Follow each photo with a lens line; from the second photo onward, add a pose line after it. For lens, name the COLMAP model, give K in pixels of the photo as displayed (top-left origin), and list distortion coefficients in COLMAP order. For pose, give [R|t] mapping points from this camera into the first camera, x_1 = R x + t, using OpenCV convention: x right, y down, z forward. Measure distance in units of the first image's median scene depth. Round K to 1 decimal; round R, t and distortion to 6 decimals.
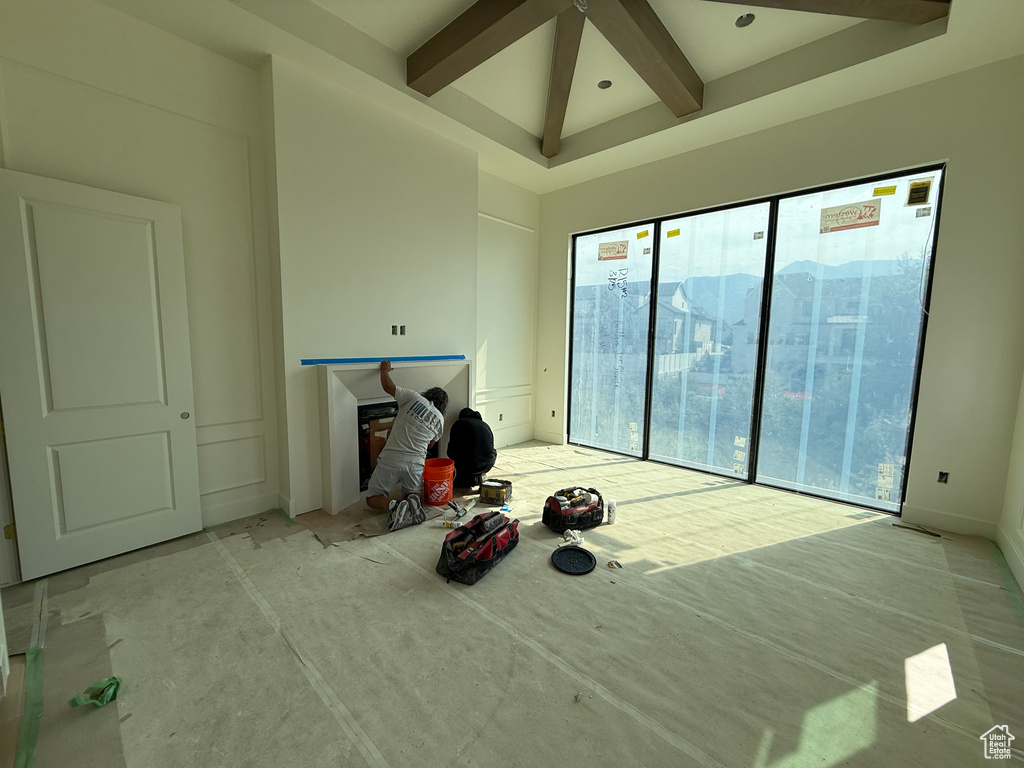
lens RADIAL K [[406.4, 0, 509.4], [0, 406.4, 382.5], [0, 0, 1]] dist [-0.000506, -0.000036]
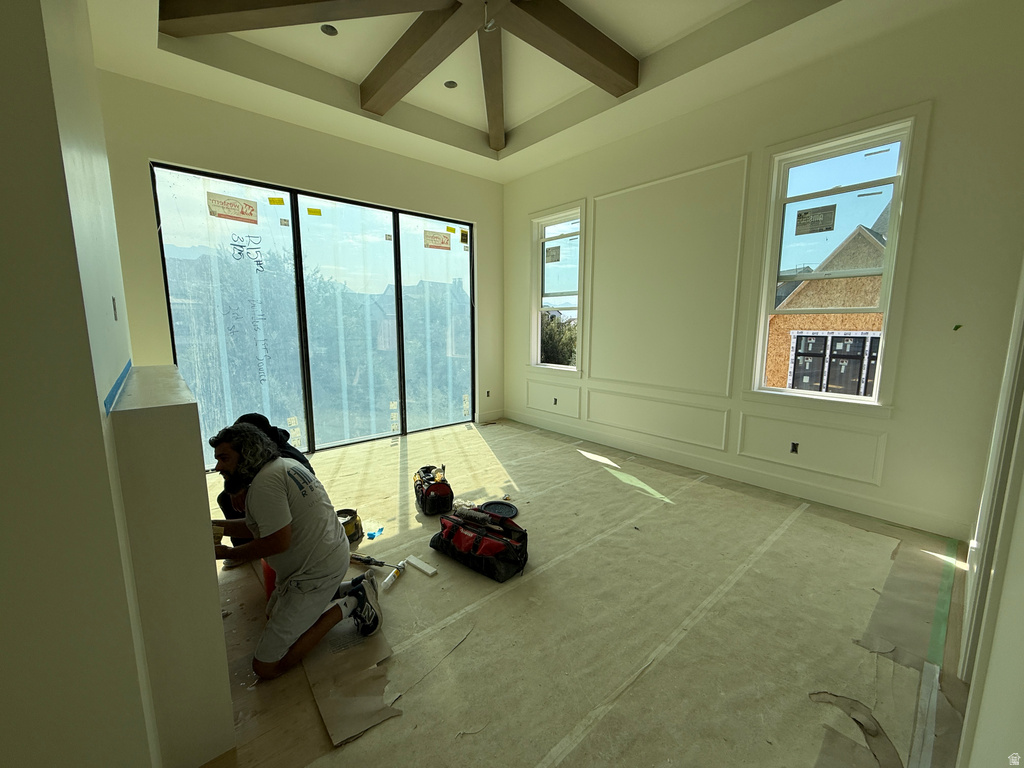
lens RADIAL K [[406.4, 0, 509.4], [0, 406.4, 382.5], [0, 0, 1]] dist [-0.000506, -0.000036]
pose [[0.116245, -0.156626, 0.980793, -0.742979], [0.107045, 0.983712, 0.144405, -0.079271], [-0.987435, 0.088202, 0.131117, 0.610465]]
